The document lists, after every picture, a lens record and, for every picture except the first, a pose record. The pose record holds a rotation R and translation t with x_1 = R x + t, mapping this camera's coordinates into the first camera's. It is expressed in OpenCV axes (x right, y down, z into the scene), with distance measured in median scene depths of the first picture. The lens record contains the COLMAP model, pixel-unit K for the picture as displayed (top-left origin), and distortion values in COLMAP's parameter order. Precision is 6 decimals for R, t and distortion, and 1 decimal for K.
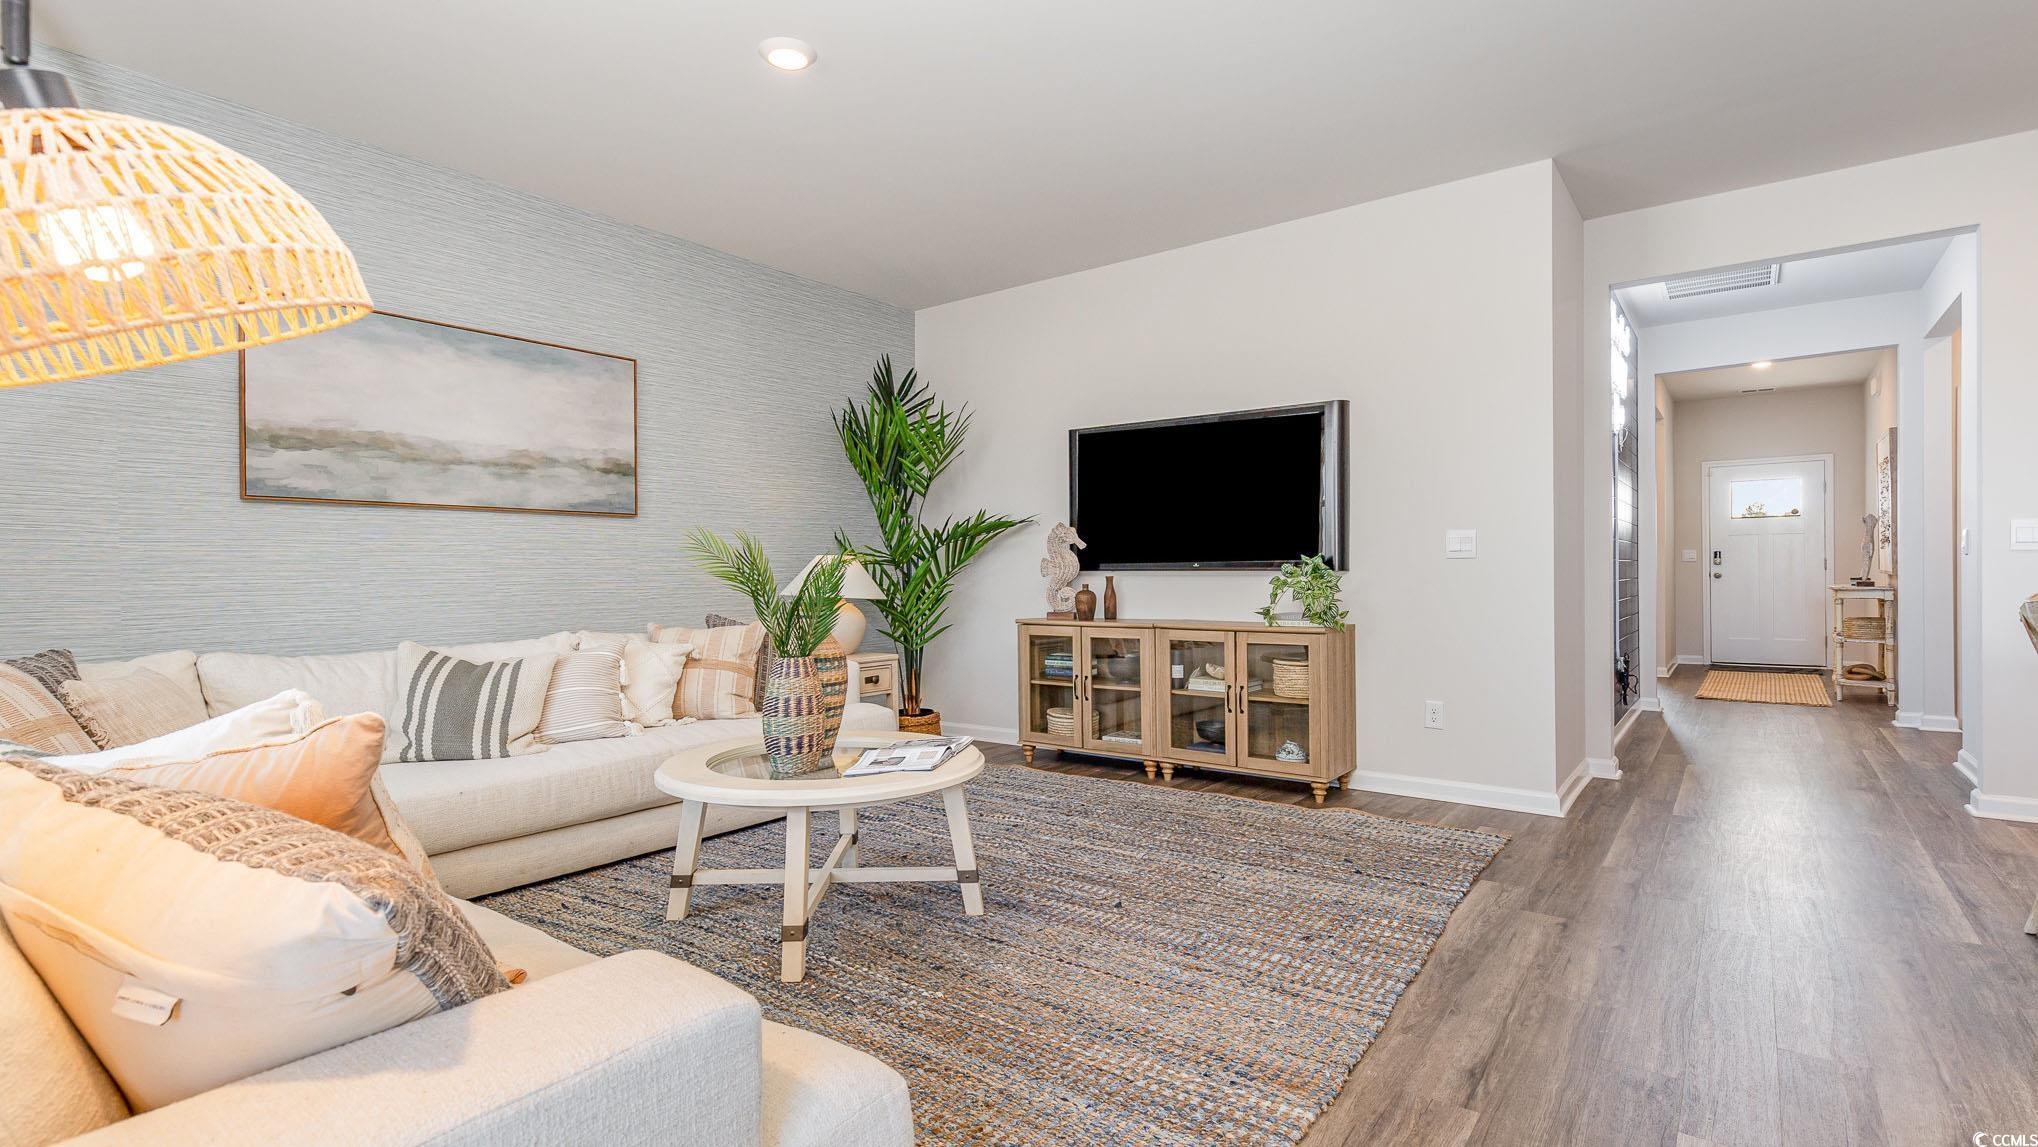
lens RADIAL K [[936.7, 0, 1031.7], [0, 936.7, 580.3], [0, 0, 1]] dist [0.007776, -0.001514]
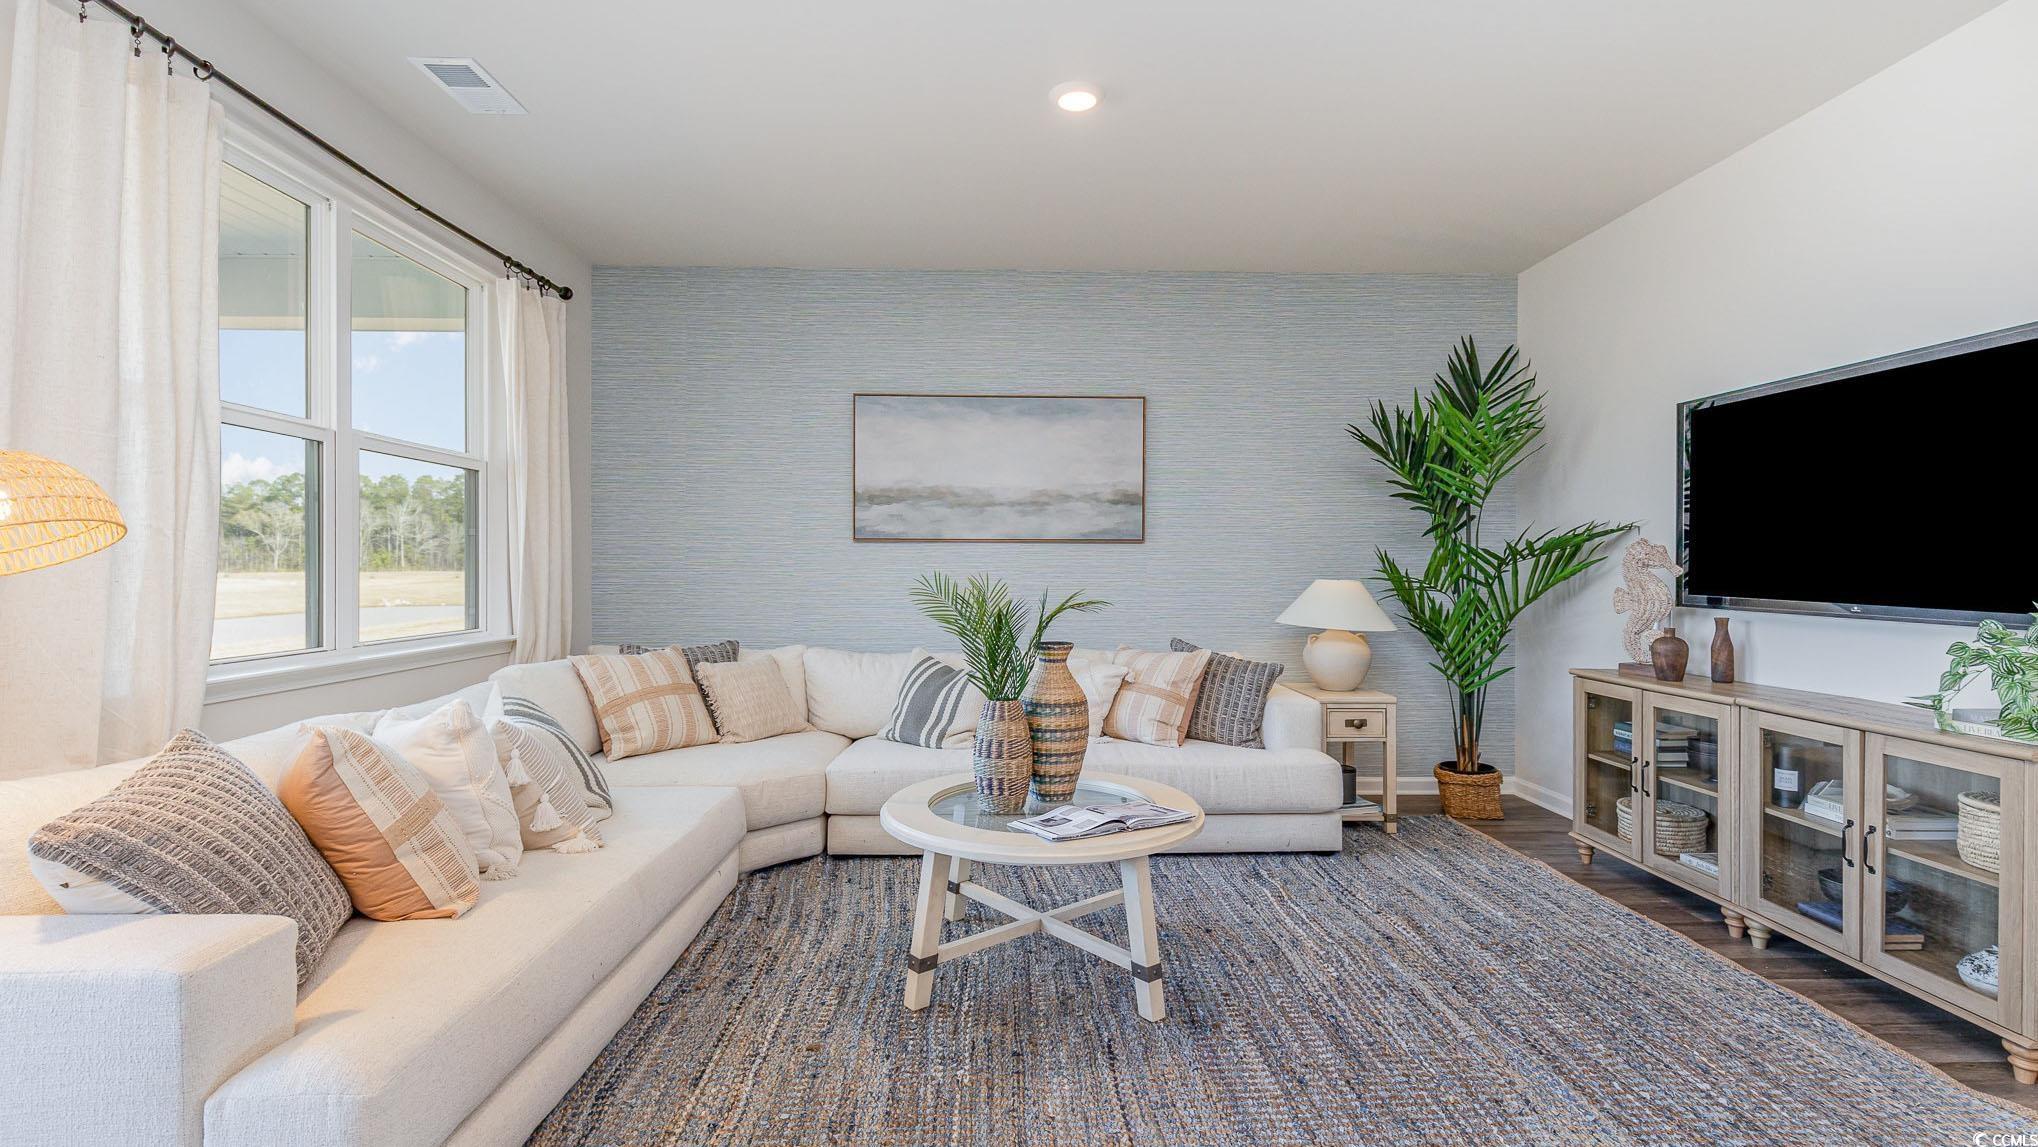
lens RADIAL K [[936.7, 0, 1020.3], [0, 936.7, 569.4], [0, 0, 1]] dist [0.007776, -0.001514]
pose [[0.631181, 0.013121, -0.775524, 0.341675], [-0.014563, 0.999881, 0.005064, -0.041657], [0.775499, 0.008098, 0.631297, 0.221301]]
